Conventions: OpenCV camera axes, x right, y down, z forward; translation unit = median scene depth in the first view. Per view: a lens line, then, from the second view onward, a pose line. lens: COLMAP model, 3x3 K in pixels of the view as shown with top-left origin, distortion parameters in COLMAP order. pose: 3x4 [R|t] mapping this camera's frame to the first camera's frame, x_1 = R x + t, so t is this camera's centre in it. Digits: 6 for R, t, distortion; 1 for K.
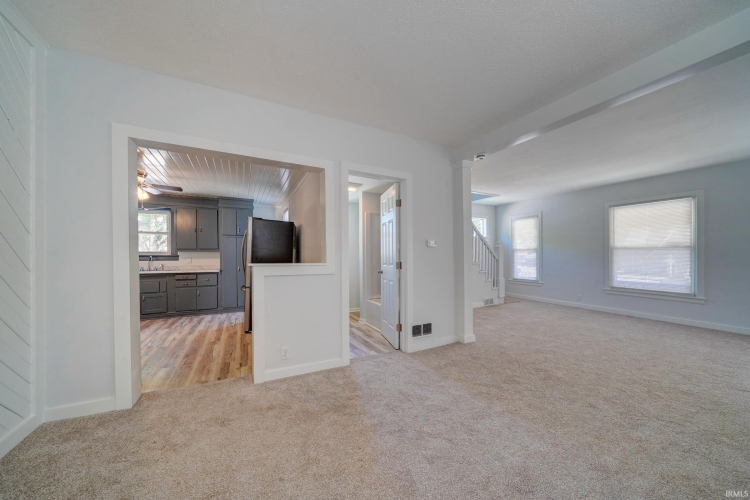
lens RADIAL K [[262.4, 0, 374.4], [0, 262.4, 256.3], [0, 0, 1]] dist [-0.001821, 0.000033]
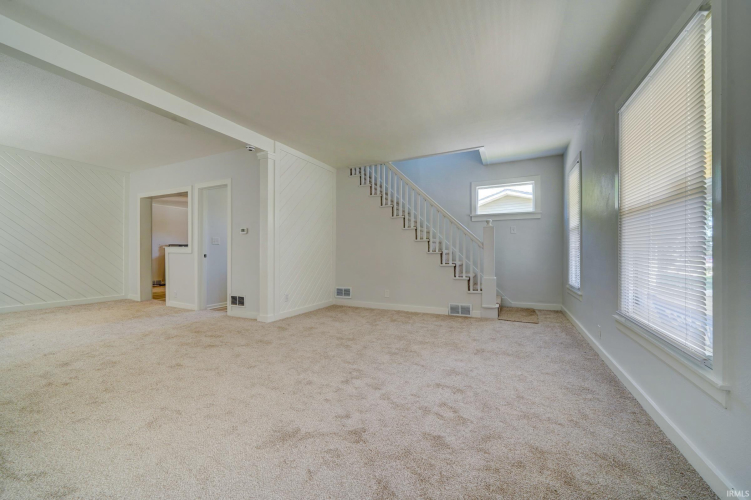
lens RADIAL K [[277.2, 0, 373.0], [0, 277.2, 252.1], [0, 0, 1]] dist [0.000272, 0.000048]
pose [[0.588264, -0.000923, -0.808668, 1.139661], [-0.001418, 0.999997, -0.002173, 0.032414], [0.808668, 0.002425, 0.588261, 0.512897]]
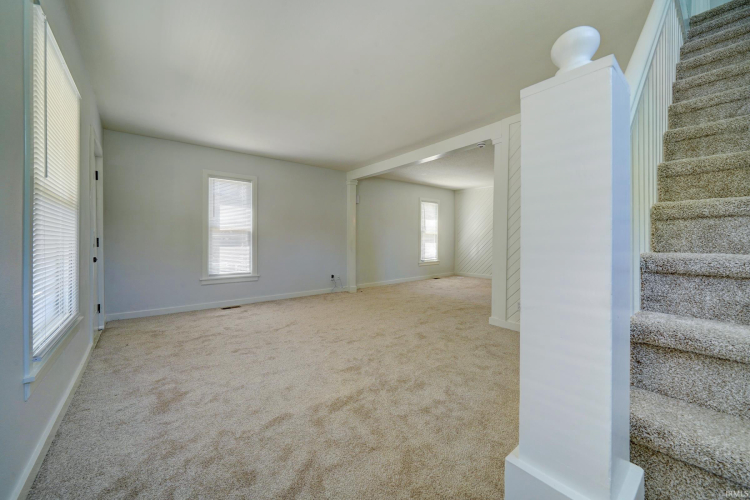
lens RADIAL K [[285.7, 0, 375.0], [0, 285.7, 250.0], [0, 0, 1]] dist [-0.001575, -0.000072]
pose [[-0.985737, 0.004042, -0.168247, 0.737071], [-0.001119, 0.999532, 0.030568, 0.012450], [0.168292, 0.030320, -0.985271, 1.456777]]
